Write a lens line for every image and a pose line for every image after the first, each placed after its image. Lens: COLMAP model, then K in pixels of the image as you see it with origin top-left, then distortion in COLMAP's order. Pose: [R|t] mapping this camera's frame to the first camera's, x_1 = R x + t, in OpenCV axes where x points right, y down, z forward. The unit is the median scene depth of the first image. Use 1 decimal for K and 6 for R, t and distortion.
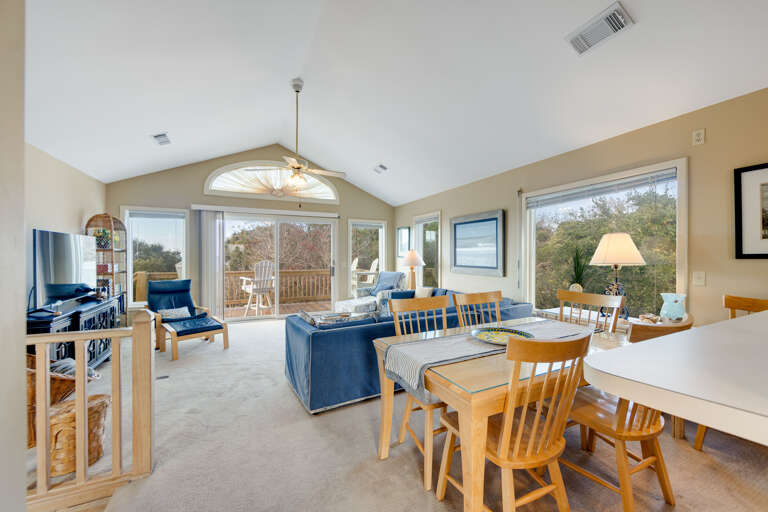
lens RADIAL K [[300.6, 0, 385.5], [0, 300.6, 258.5], [0, 0, 1]] dist [-0.002337, -0.000873]
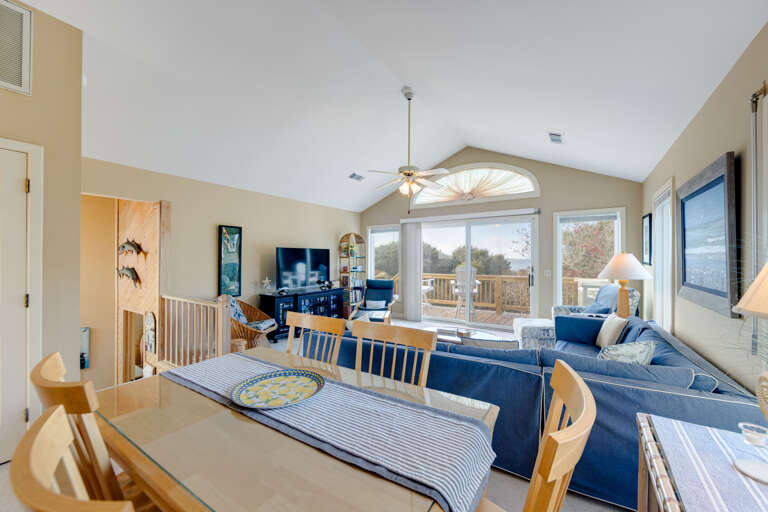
lens RADIAL K [[300.6, 0, 384.2], [0, 300.6, 258.4], [0, 0, 1]] dist [-0.002337, -0.000873]
pose [[0.508995, -0.001710, -0.860768, 0.370372], [-0.006740, 0.999959, -0.005973, -0.010495], [0.860743, 0.008842, 0.508963, 0.292250]]
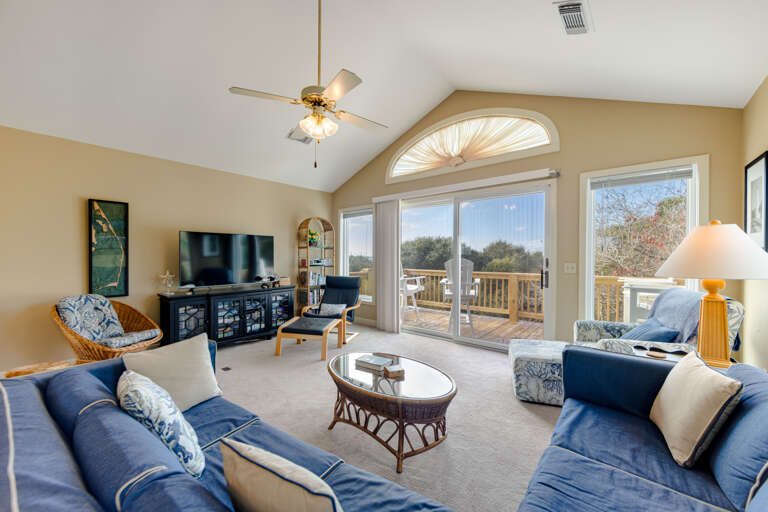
lens RADIAL K [[300.6, 0, 384.4], [0, 300.6, 258.4], [0, 0, 1]] dist [-0.002337, -0.000873]
pose [[0.405487, 0.006394, -0.914078, 0.227839], [-0.009454, 0.999951, 0.002800, 0.007859], [0.914052, 0.007506, 0.405528, 0.611656]]
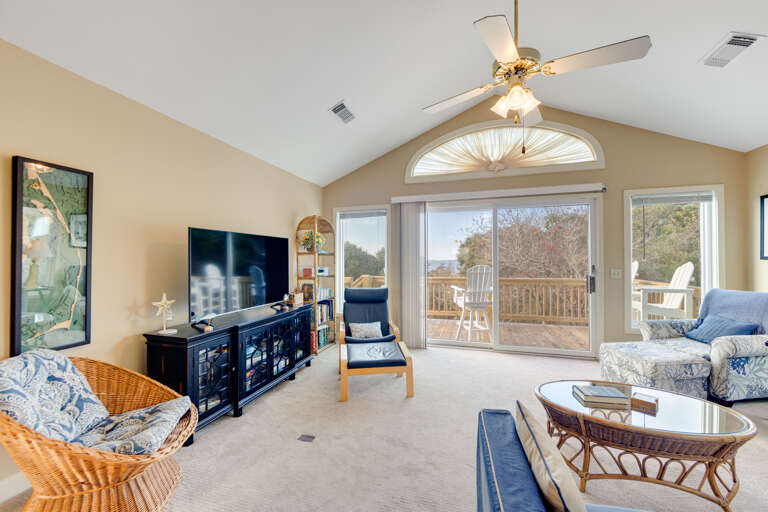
lens RADIAL K [[300.6, 0, 384.4], [0, 300.6, 258.8], [0, 0, 1]] dist [-0.002337, -0.000873]
pose [[0.732751, -0.006779, -0.680463, -0.087085], [-0.001088, 0.999937, -0.011134, 0.000134], [0.680496, 0.008899, 0.732698, 0.353146]]
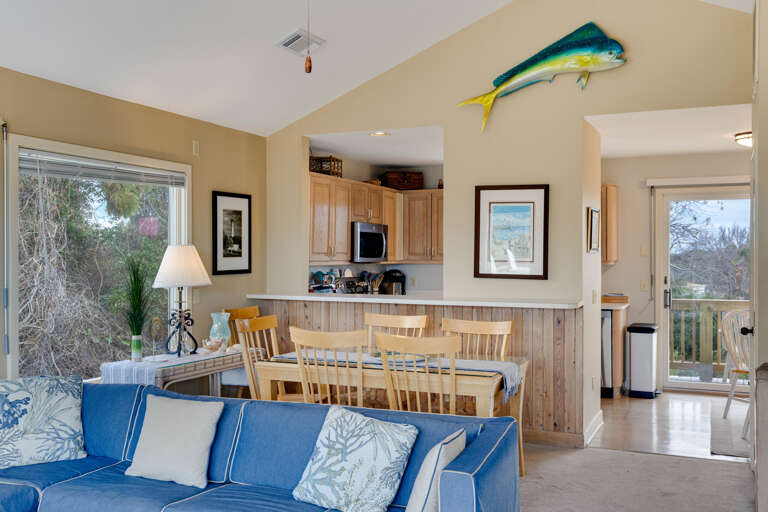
lens RADIAL K [[762.6, 0, 386.9], [0, 762.6, 256.7], [0, 0, 1]] dist [0.016038, 0.000000]
pose [[-0.661770, -0.010173, 0.749638, -0.665087], [-0.005369, 0.999947, 0.008830, -0.044795], [-0.749688, 0.001819, -0.661789, 1.189493]]
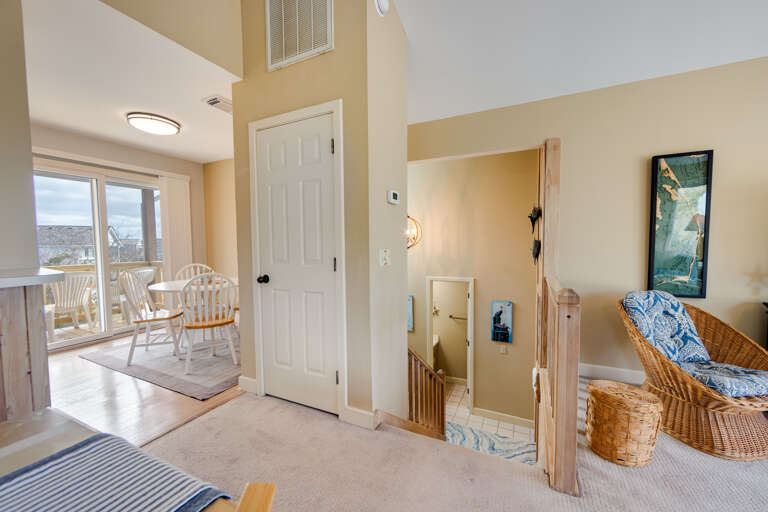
lens RADIAL K [[300.6, 0, 385.0], [0, 300.6, 258.1], [0, 0, 1]] dist [-0.002337, -0.000873]
pose [[-0.784259, 0.040189, -0.619131, 0.016244], [0.006708, 0.998391, 0.056312, 0.013947], [0.620397, 0.040010, -0.783266, 0.421677]]
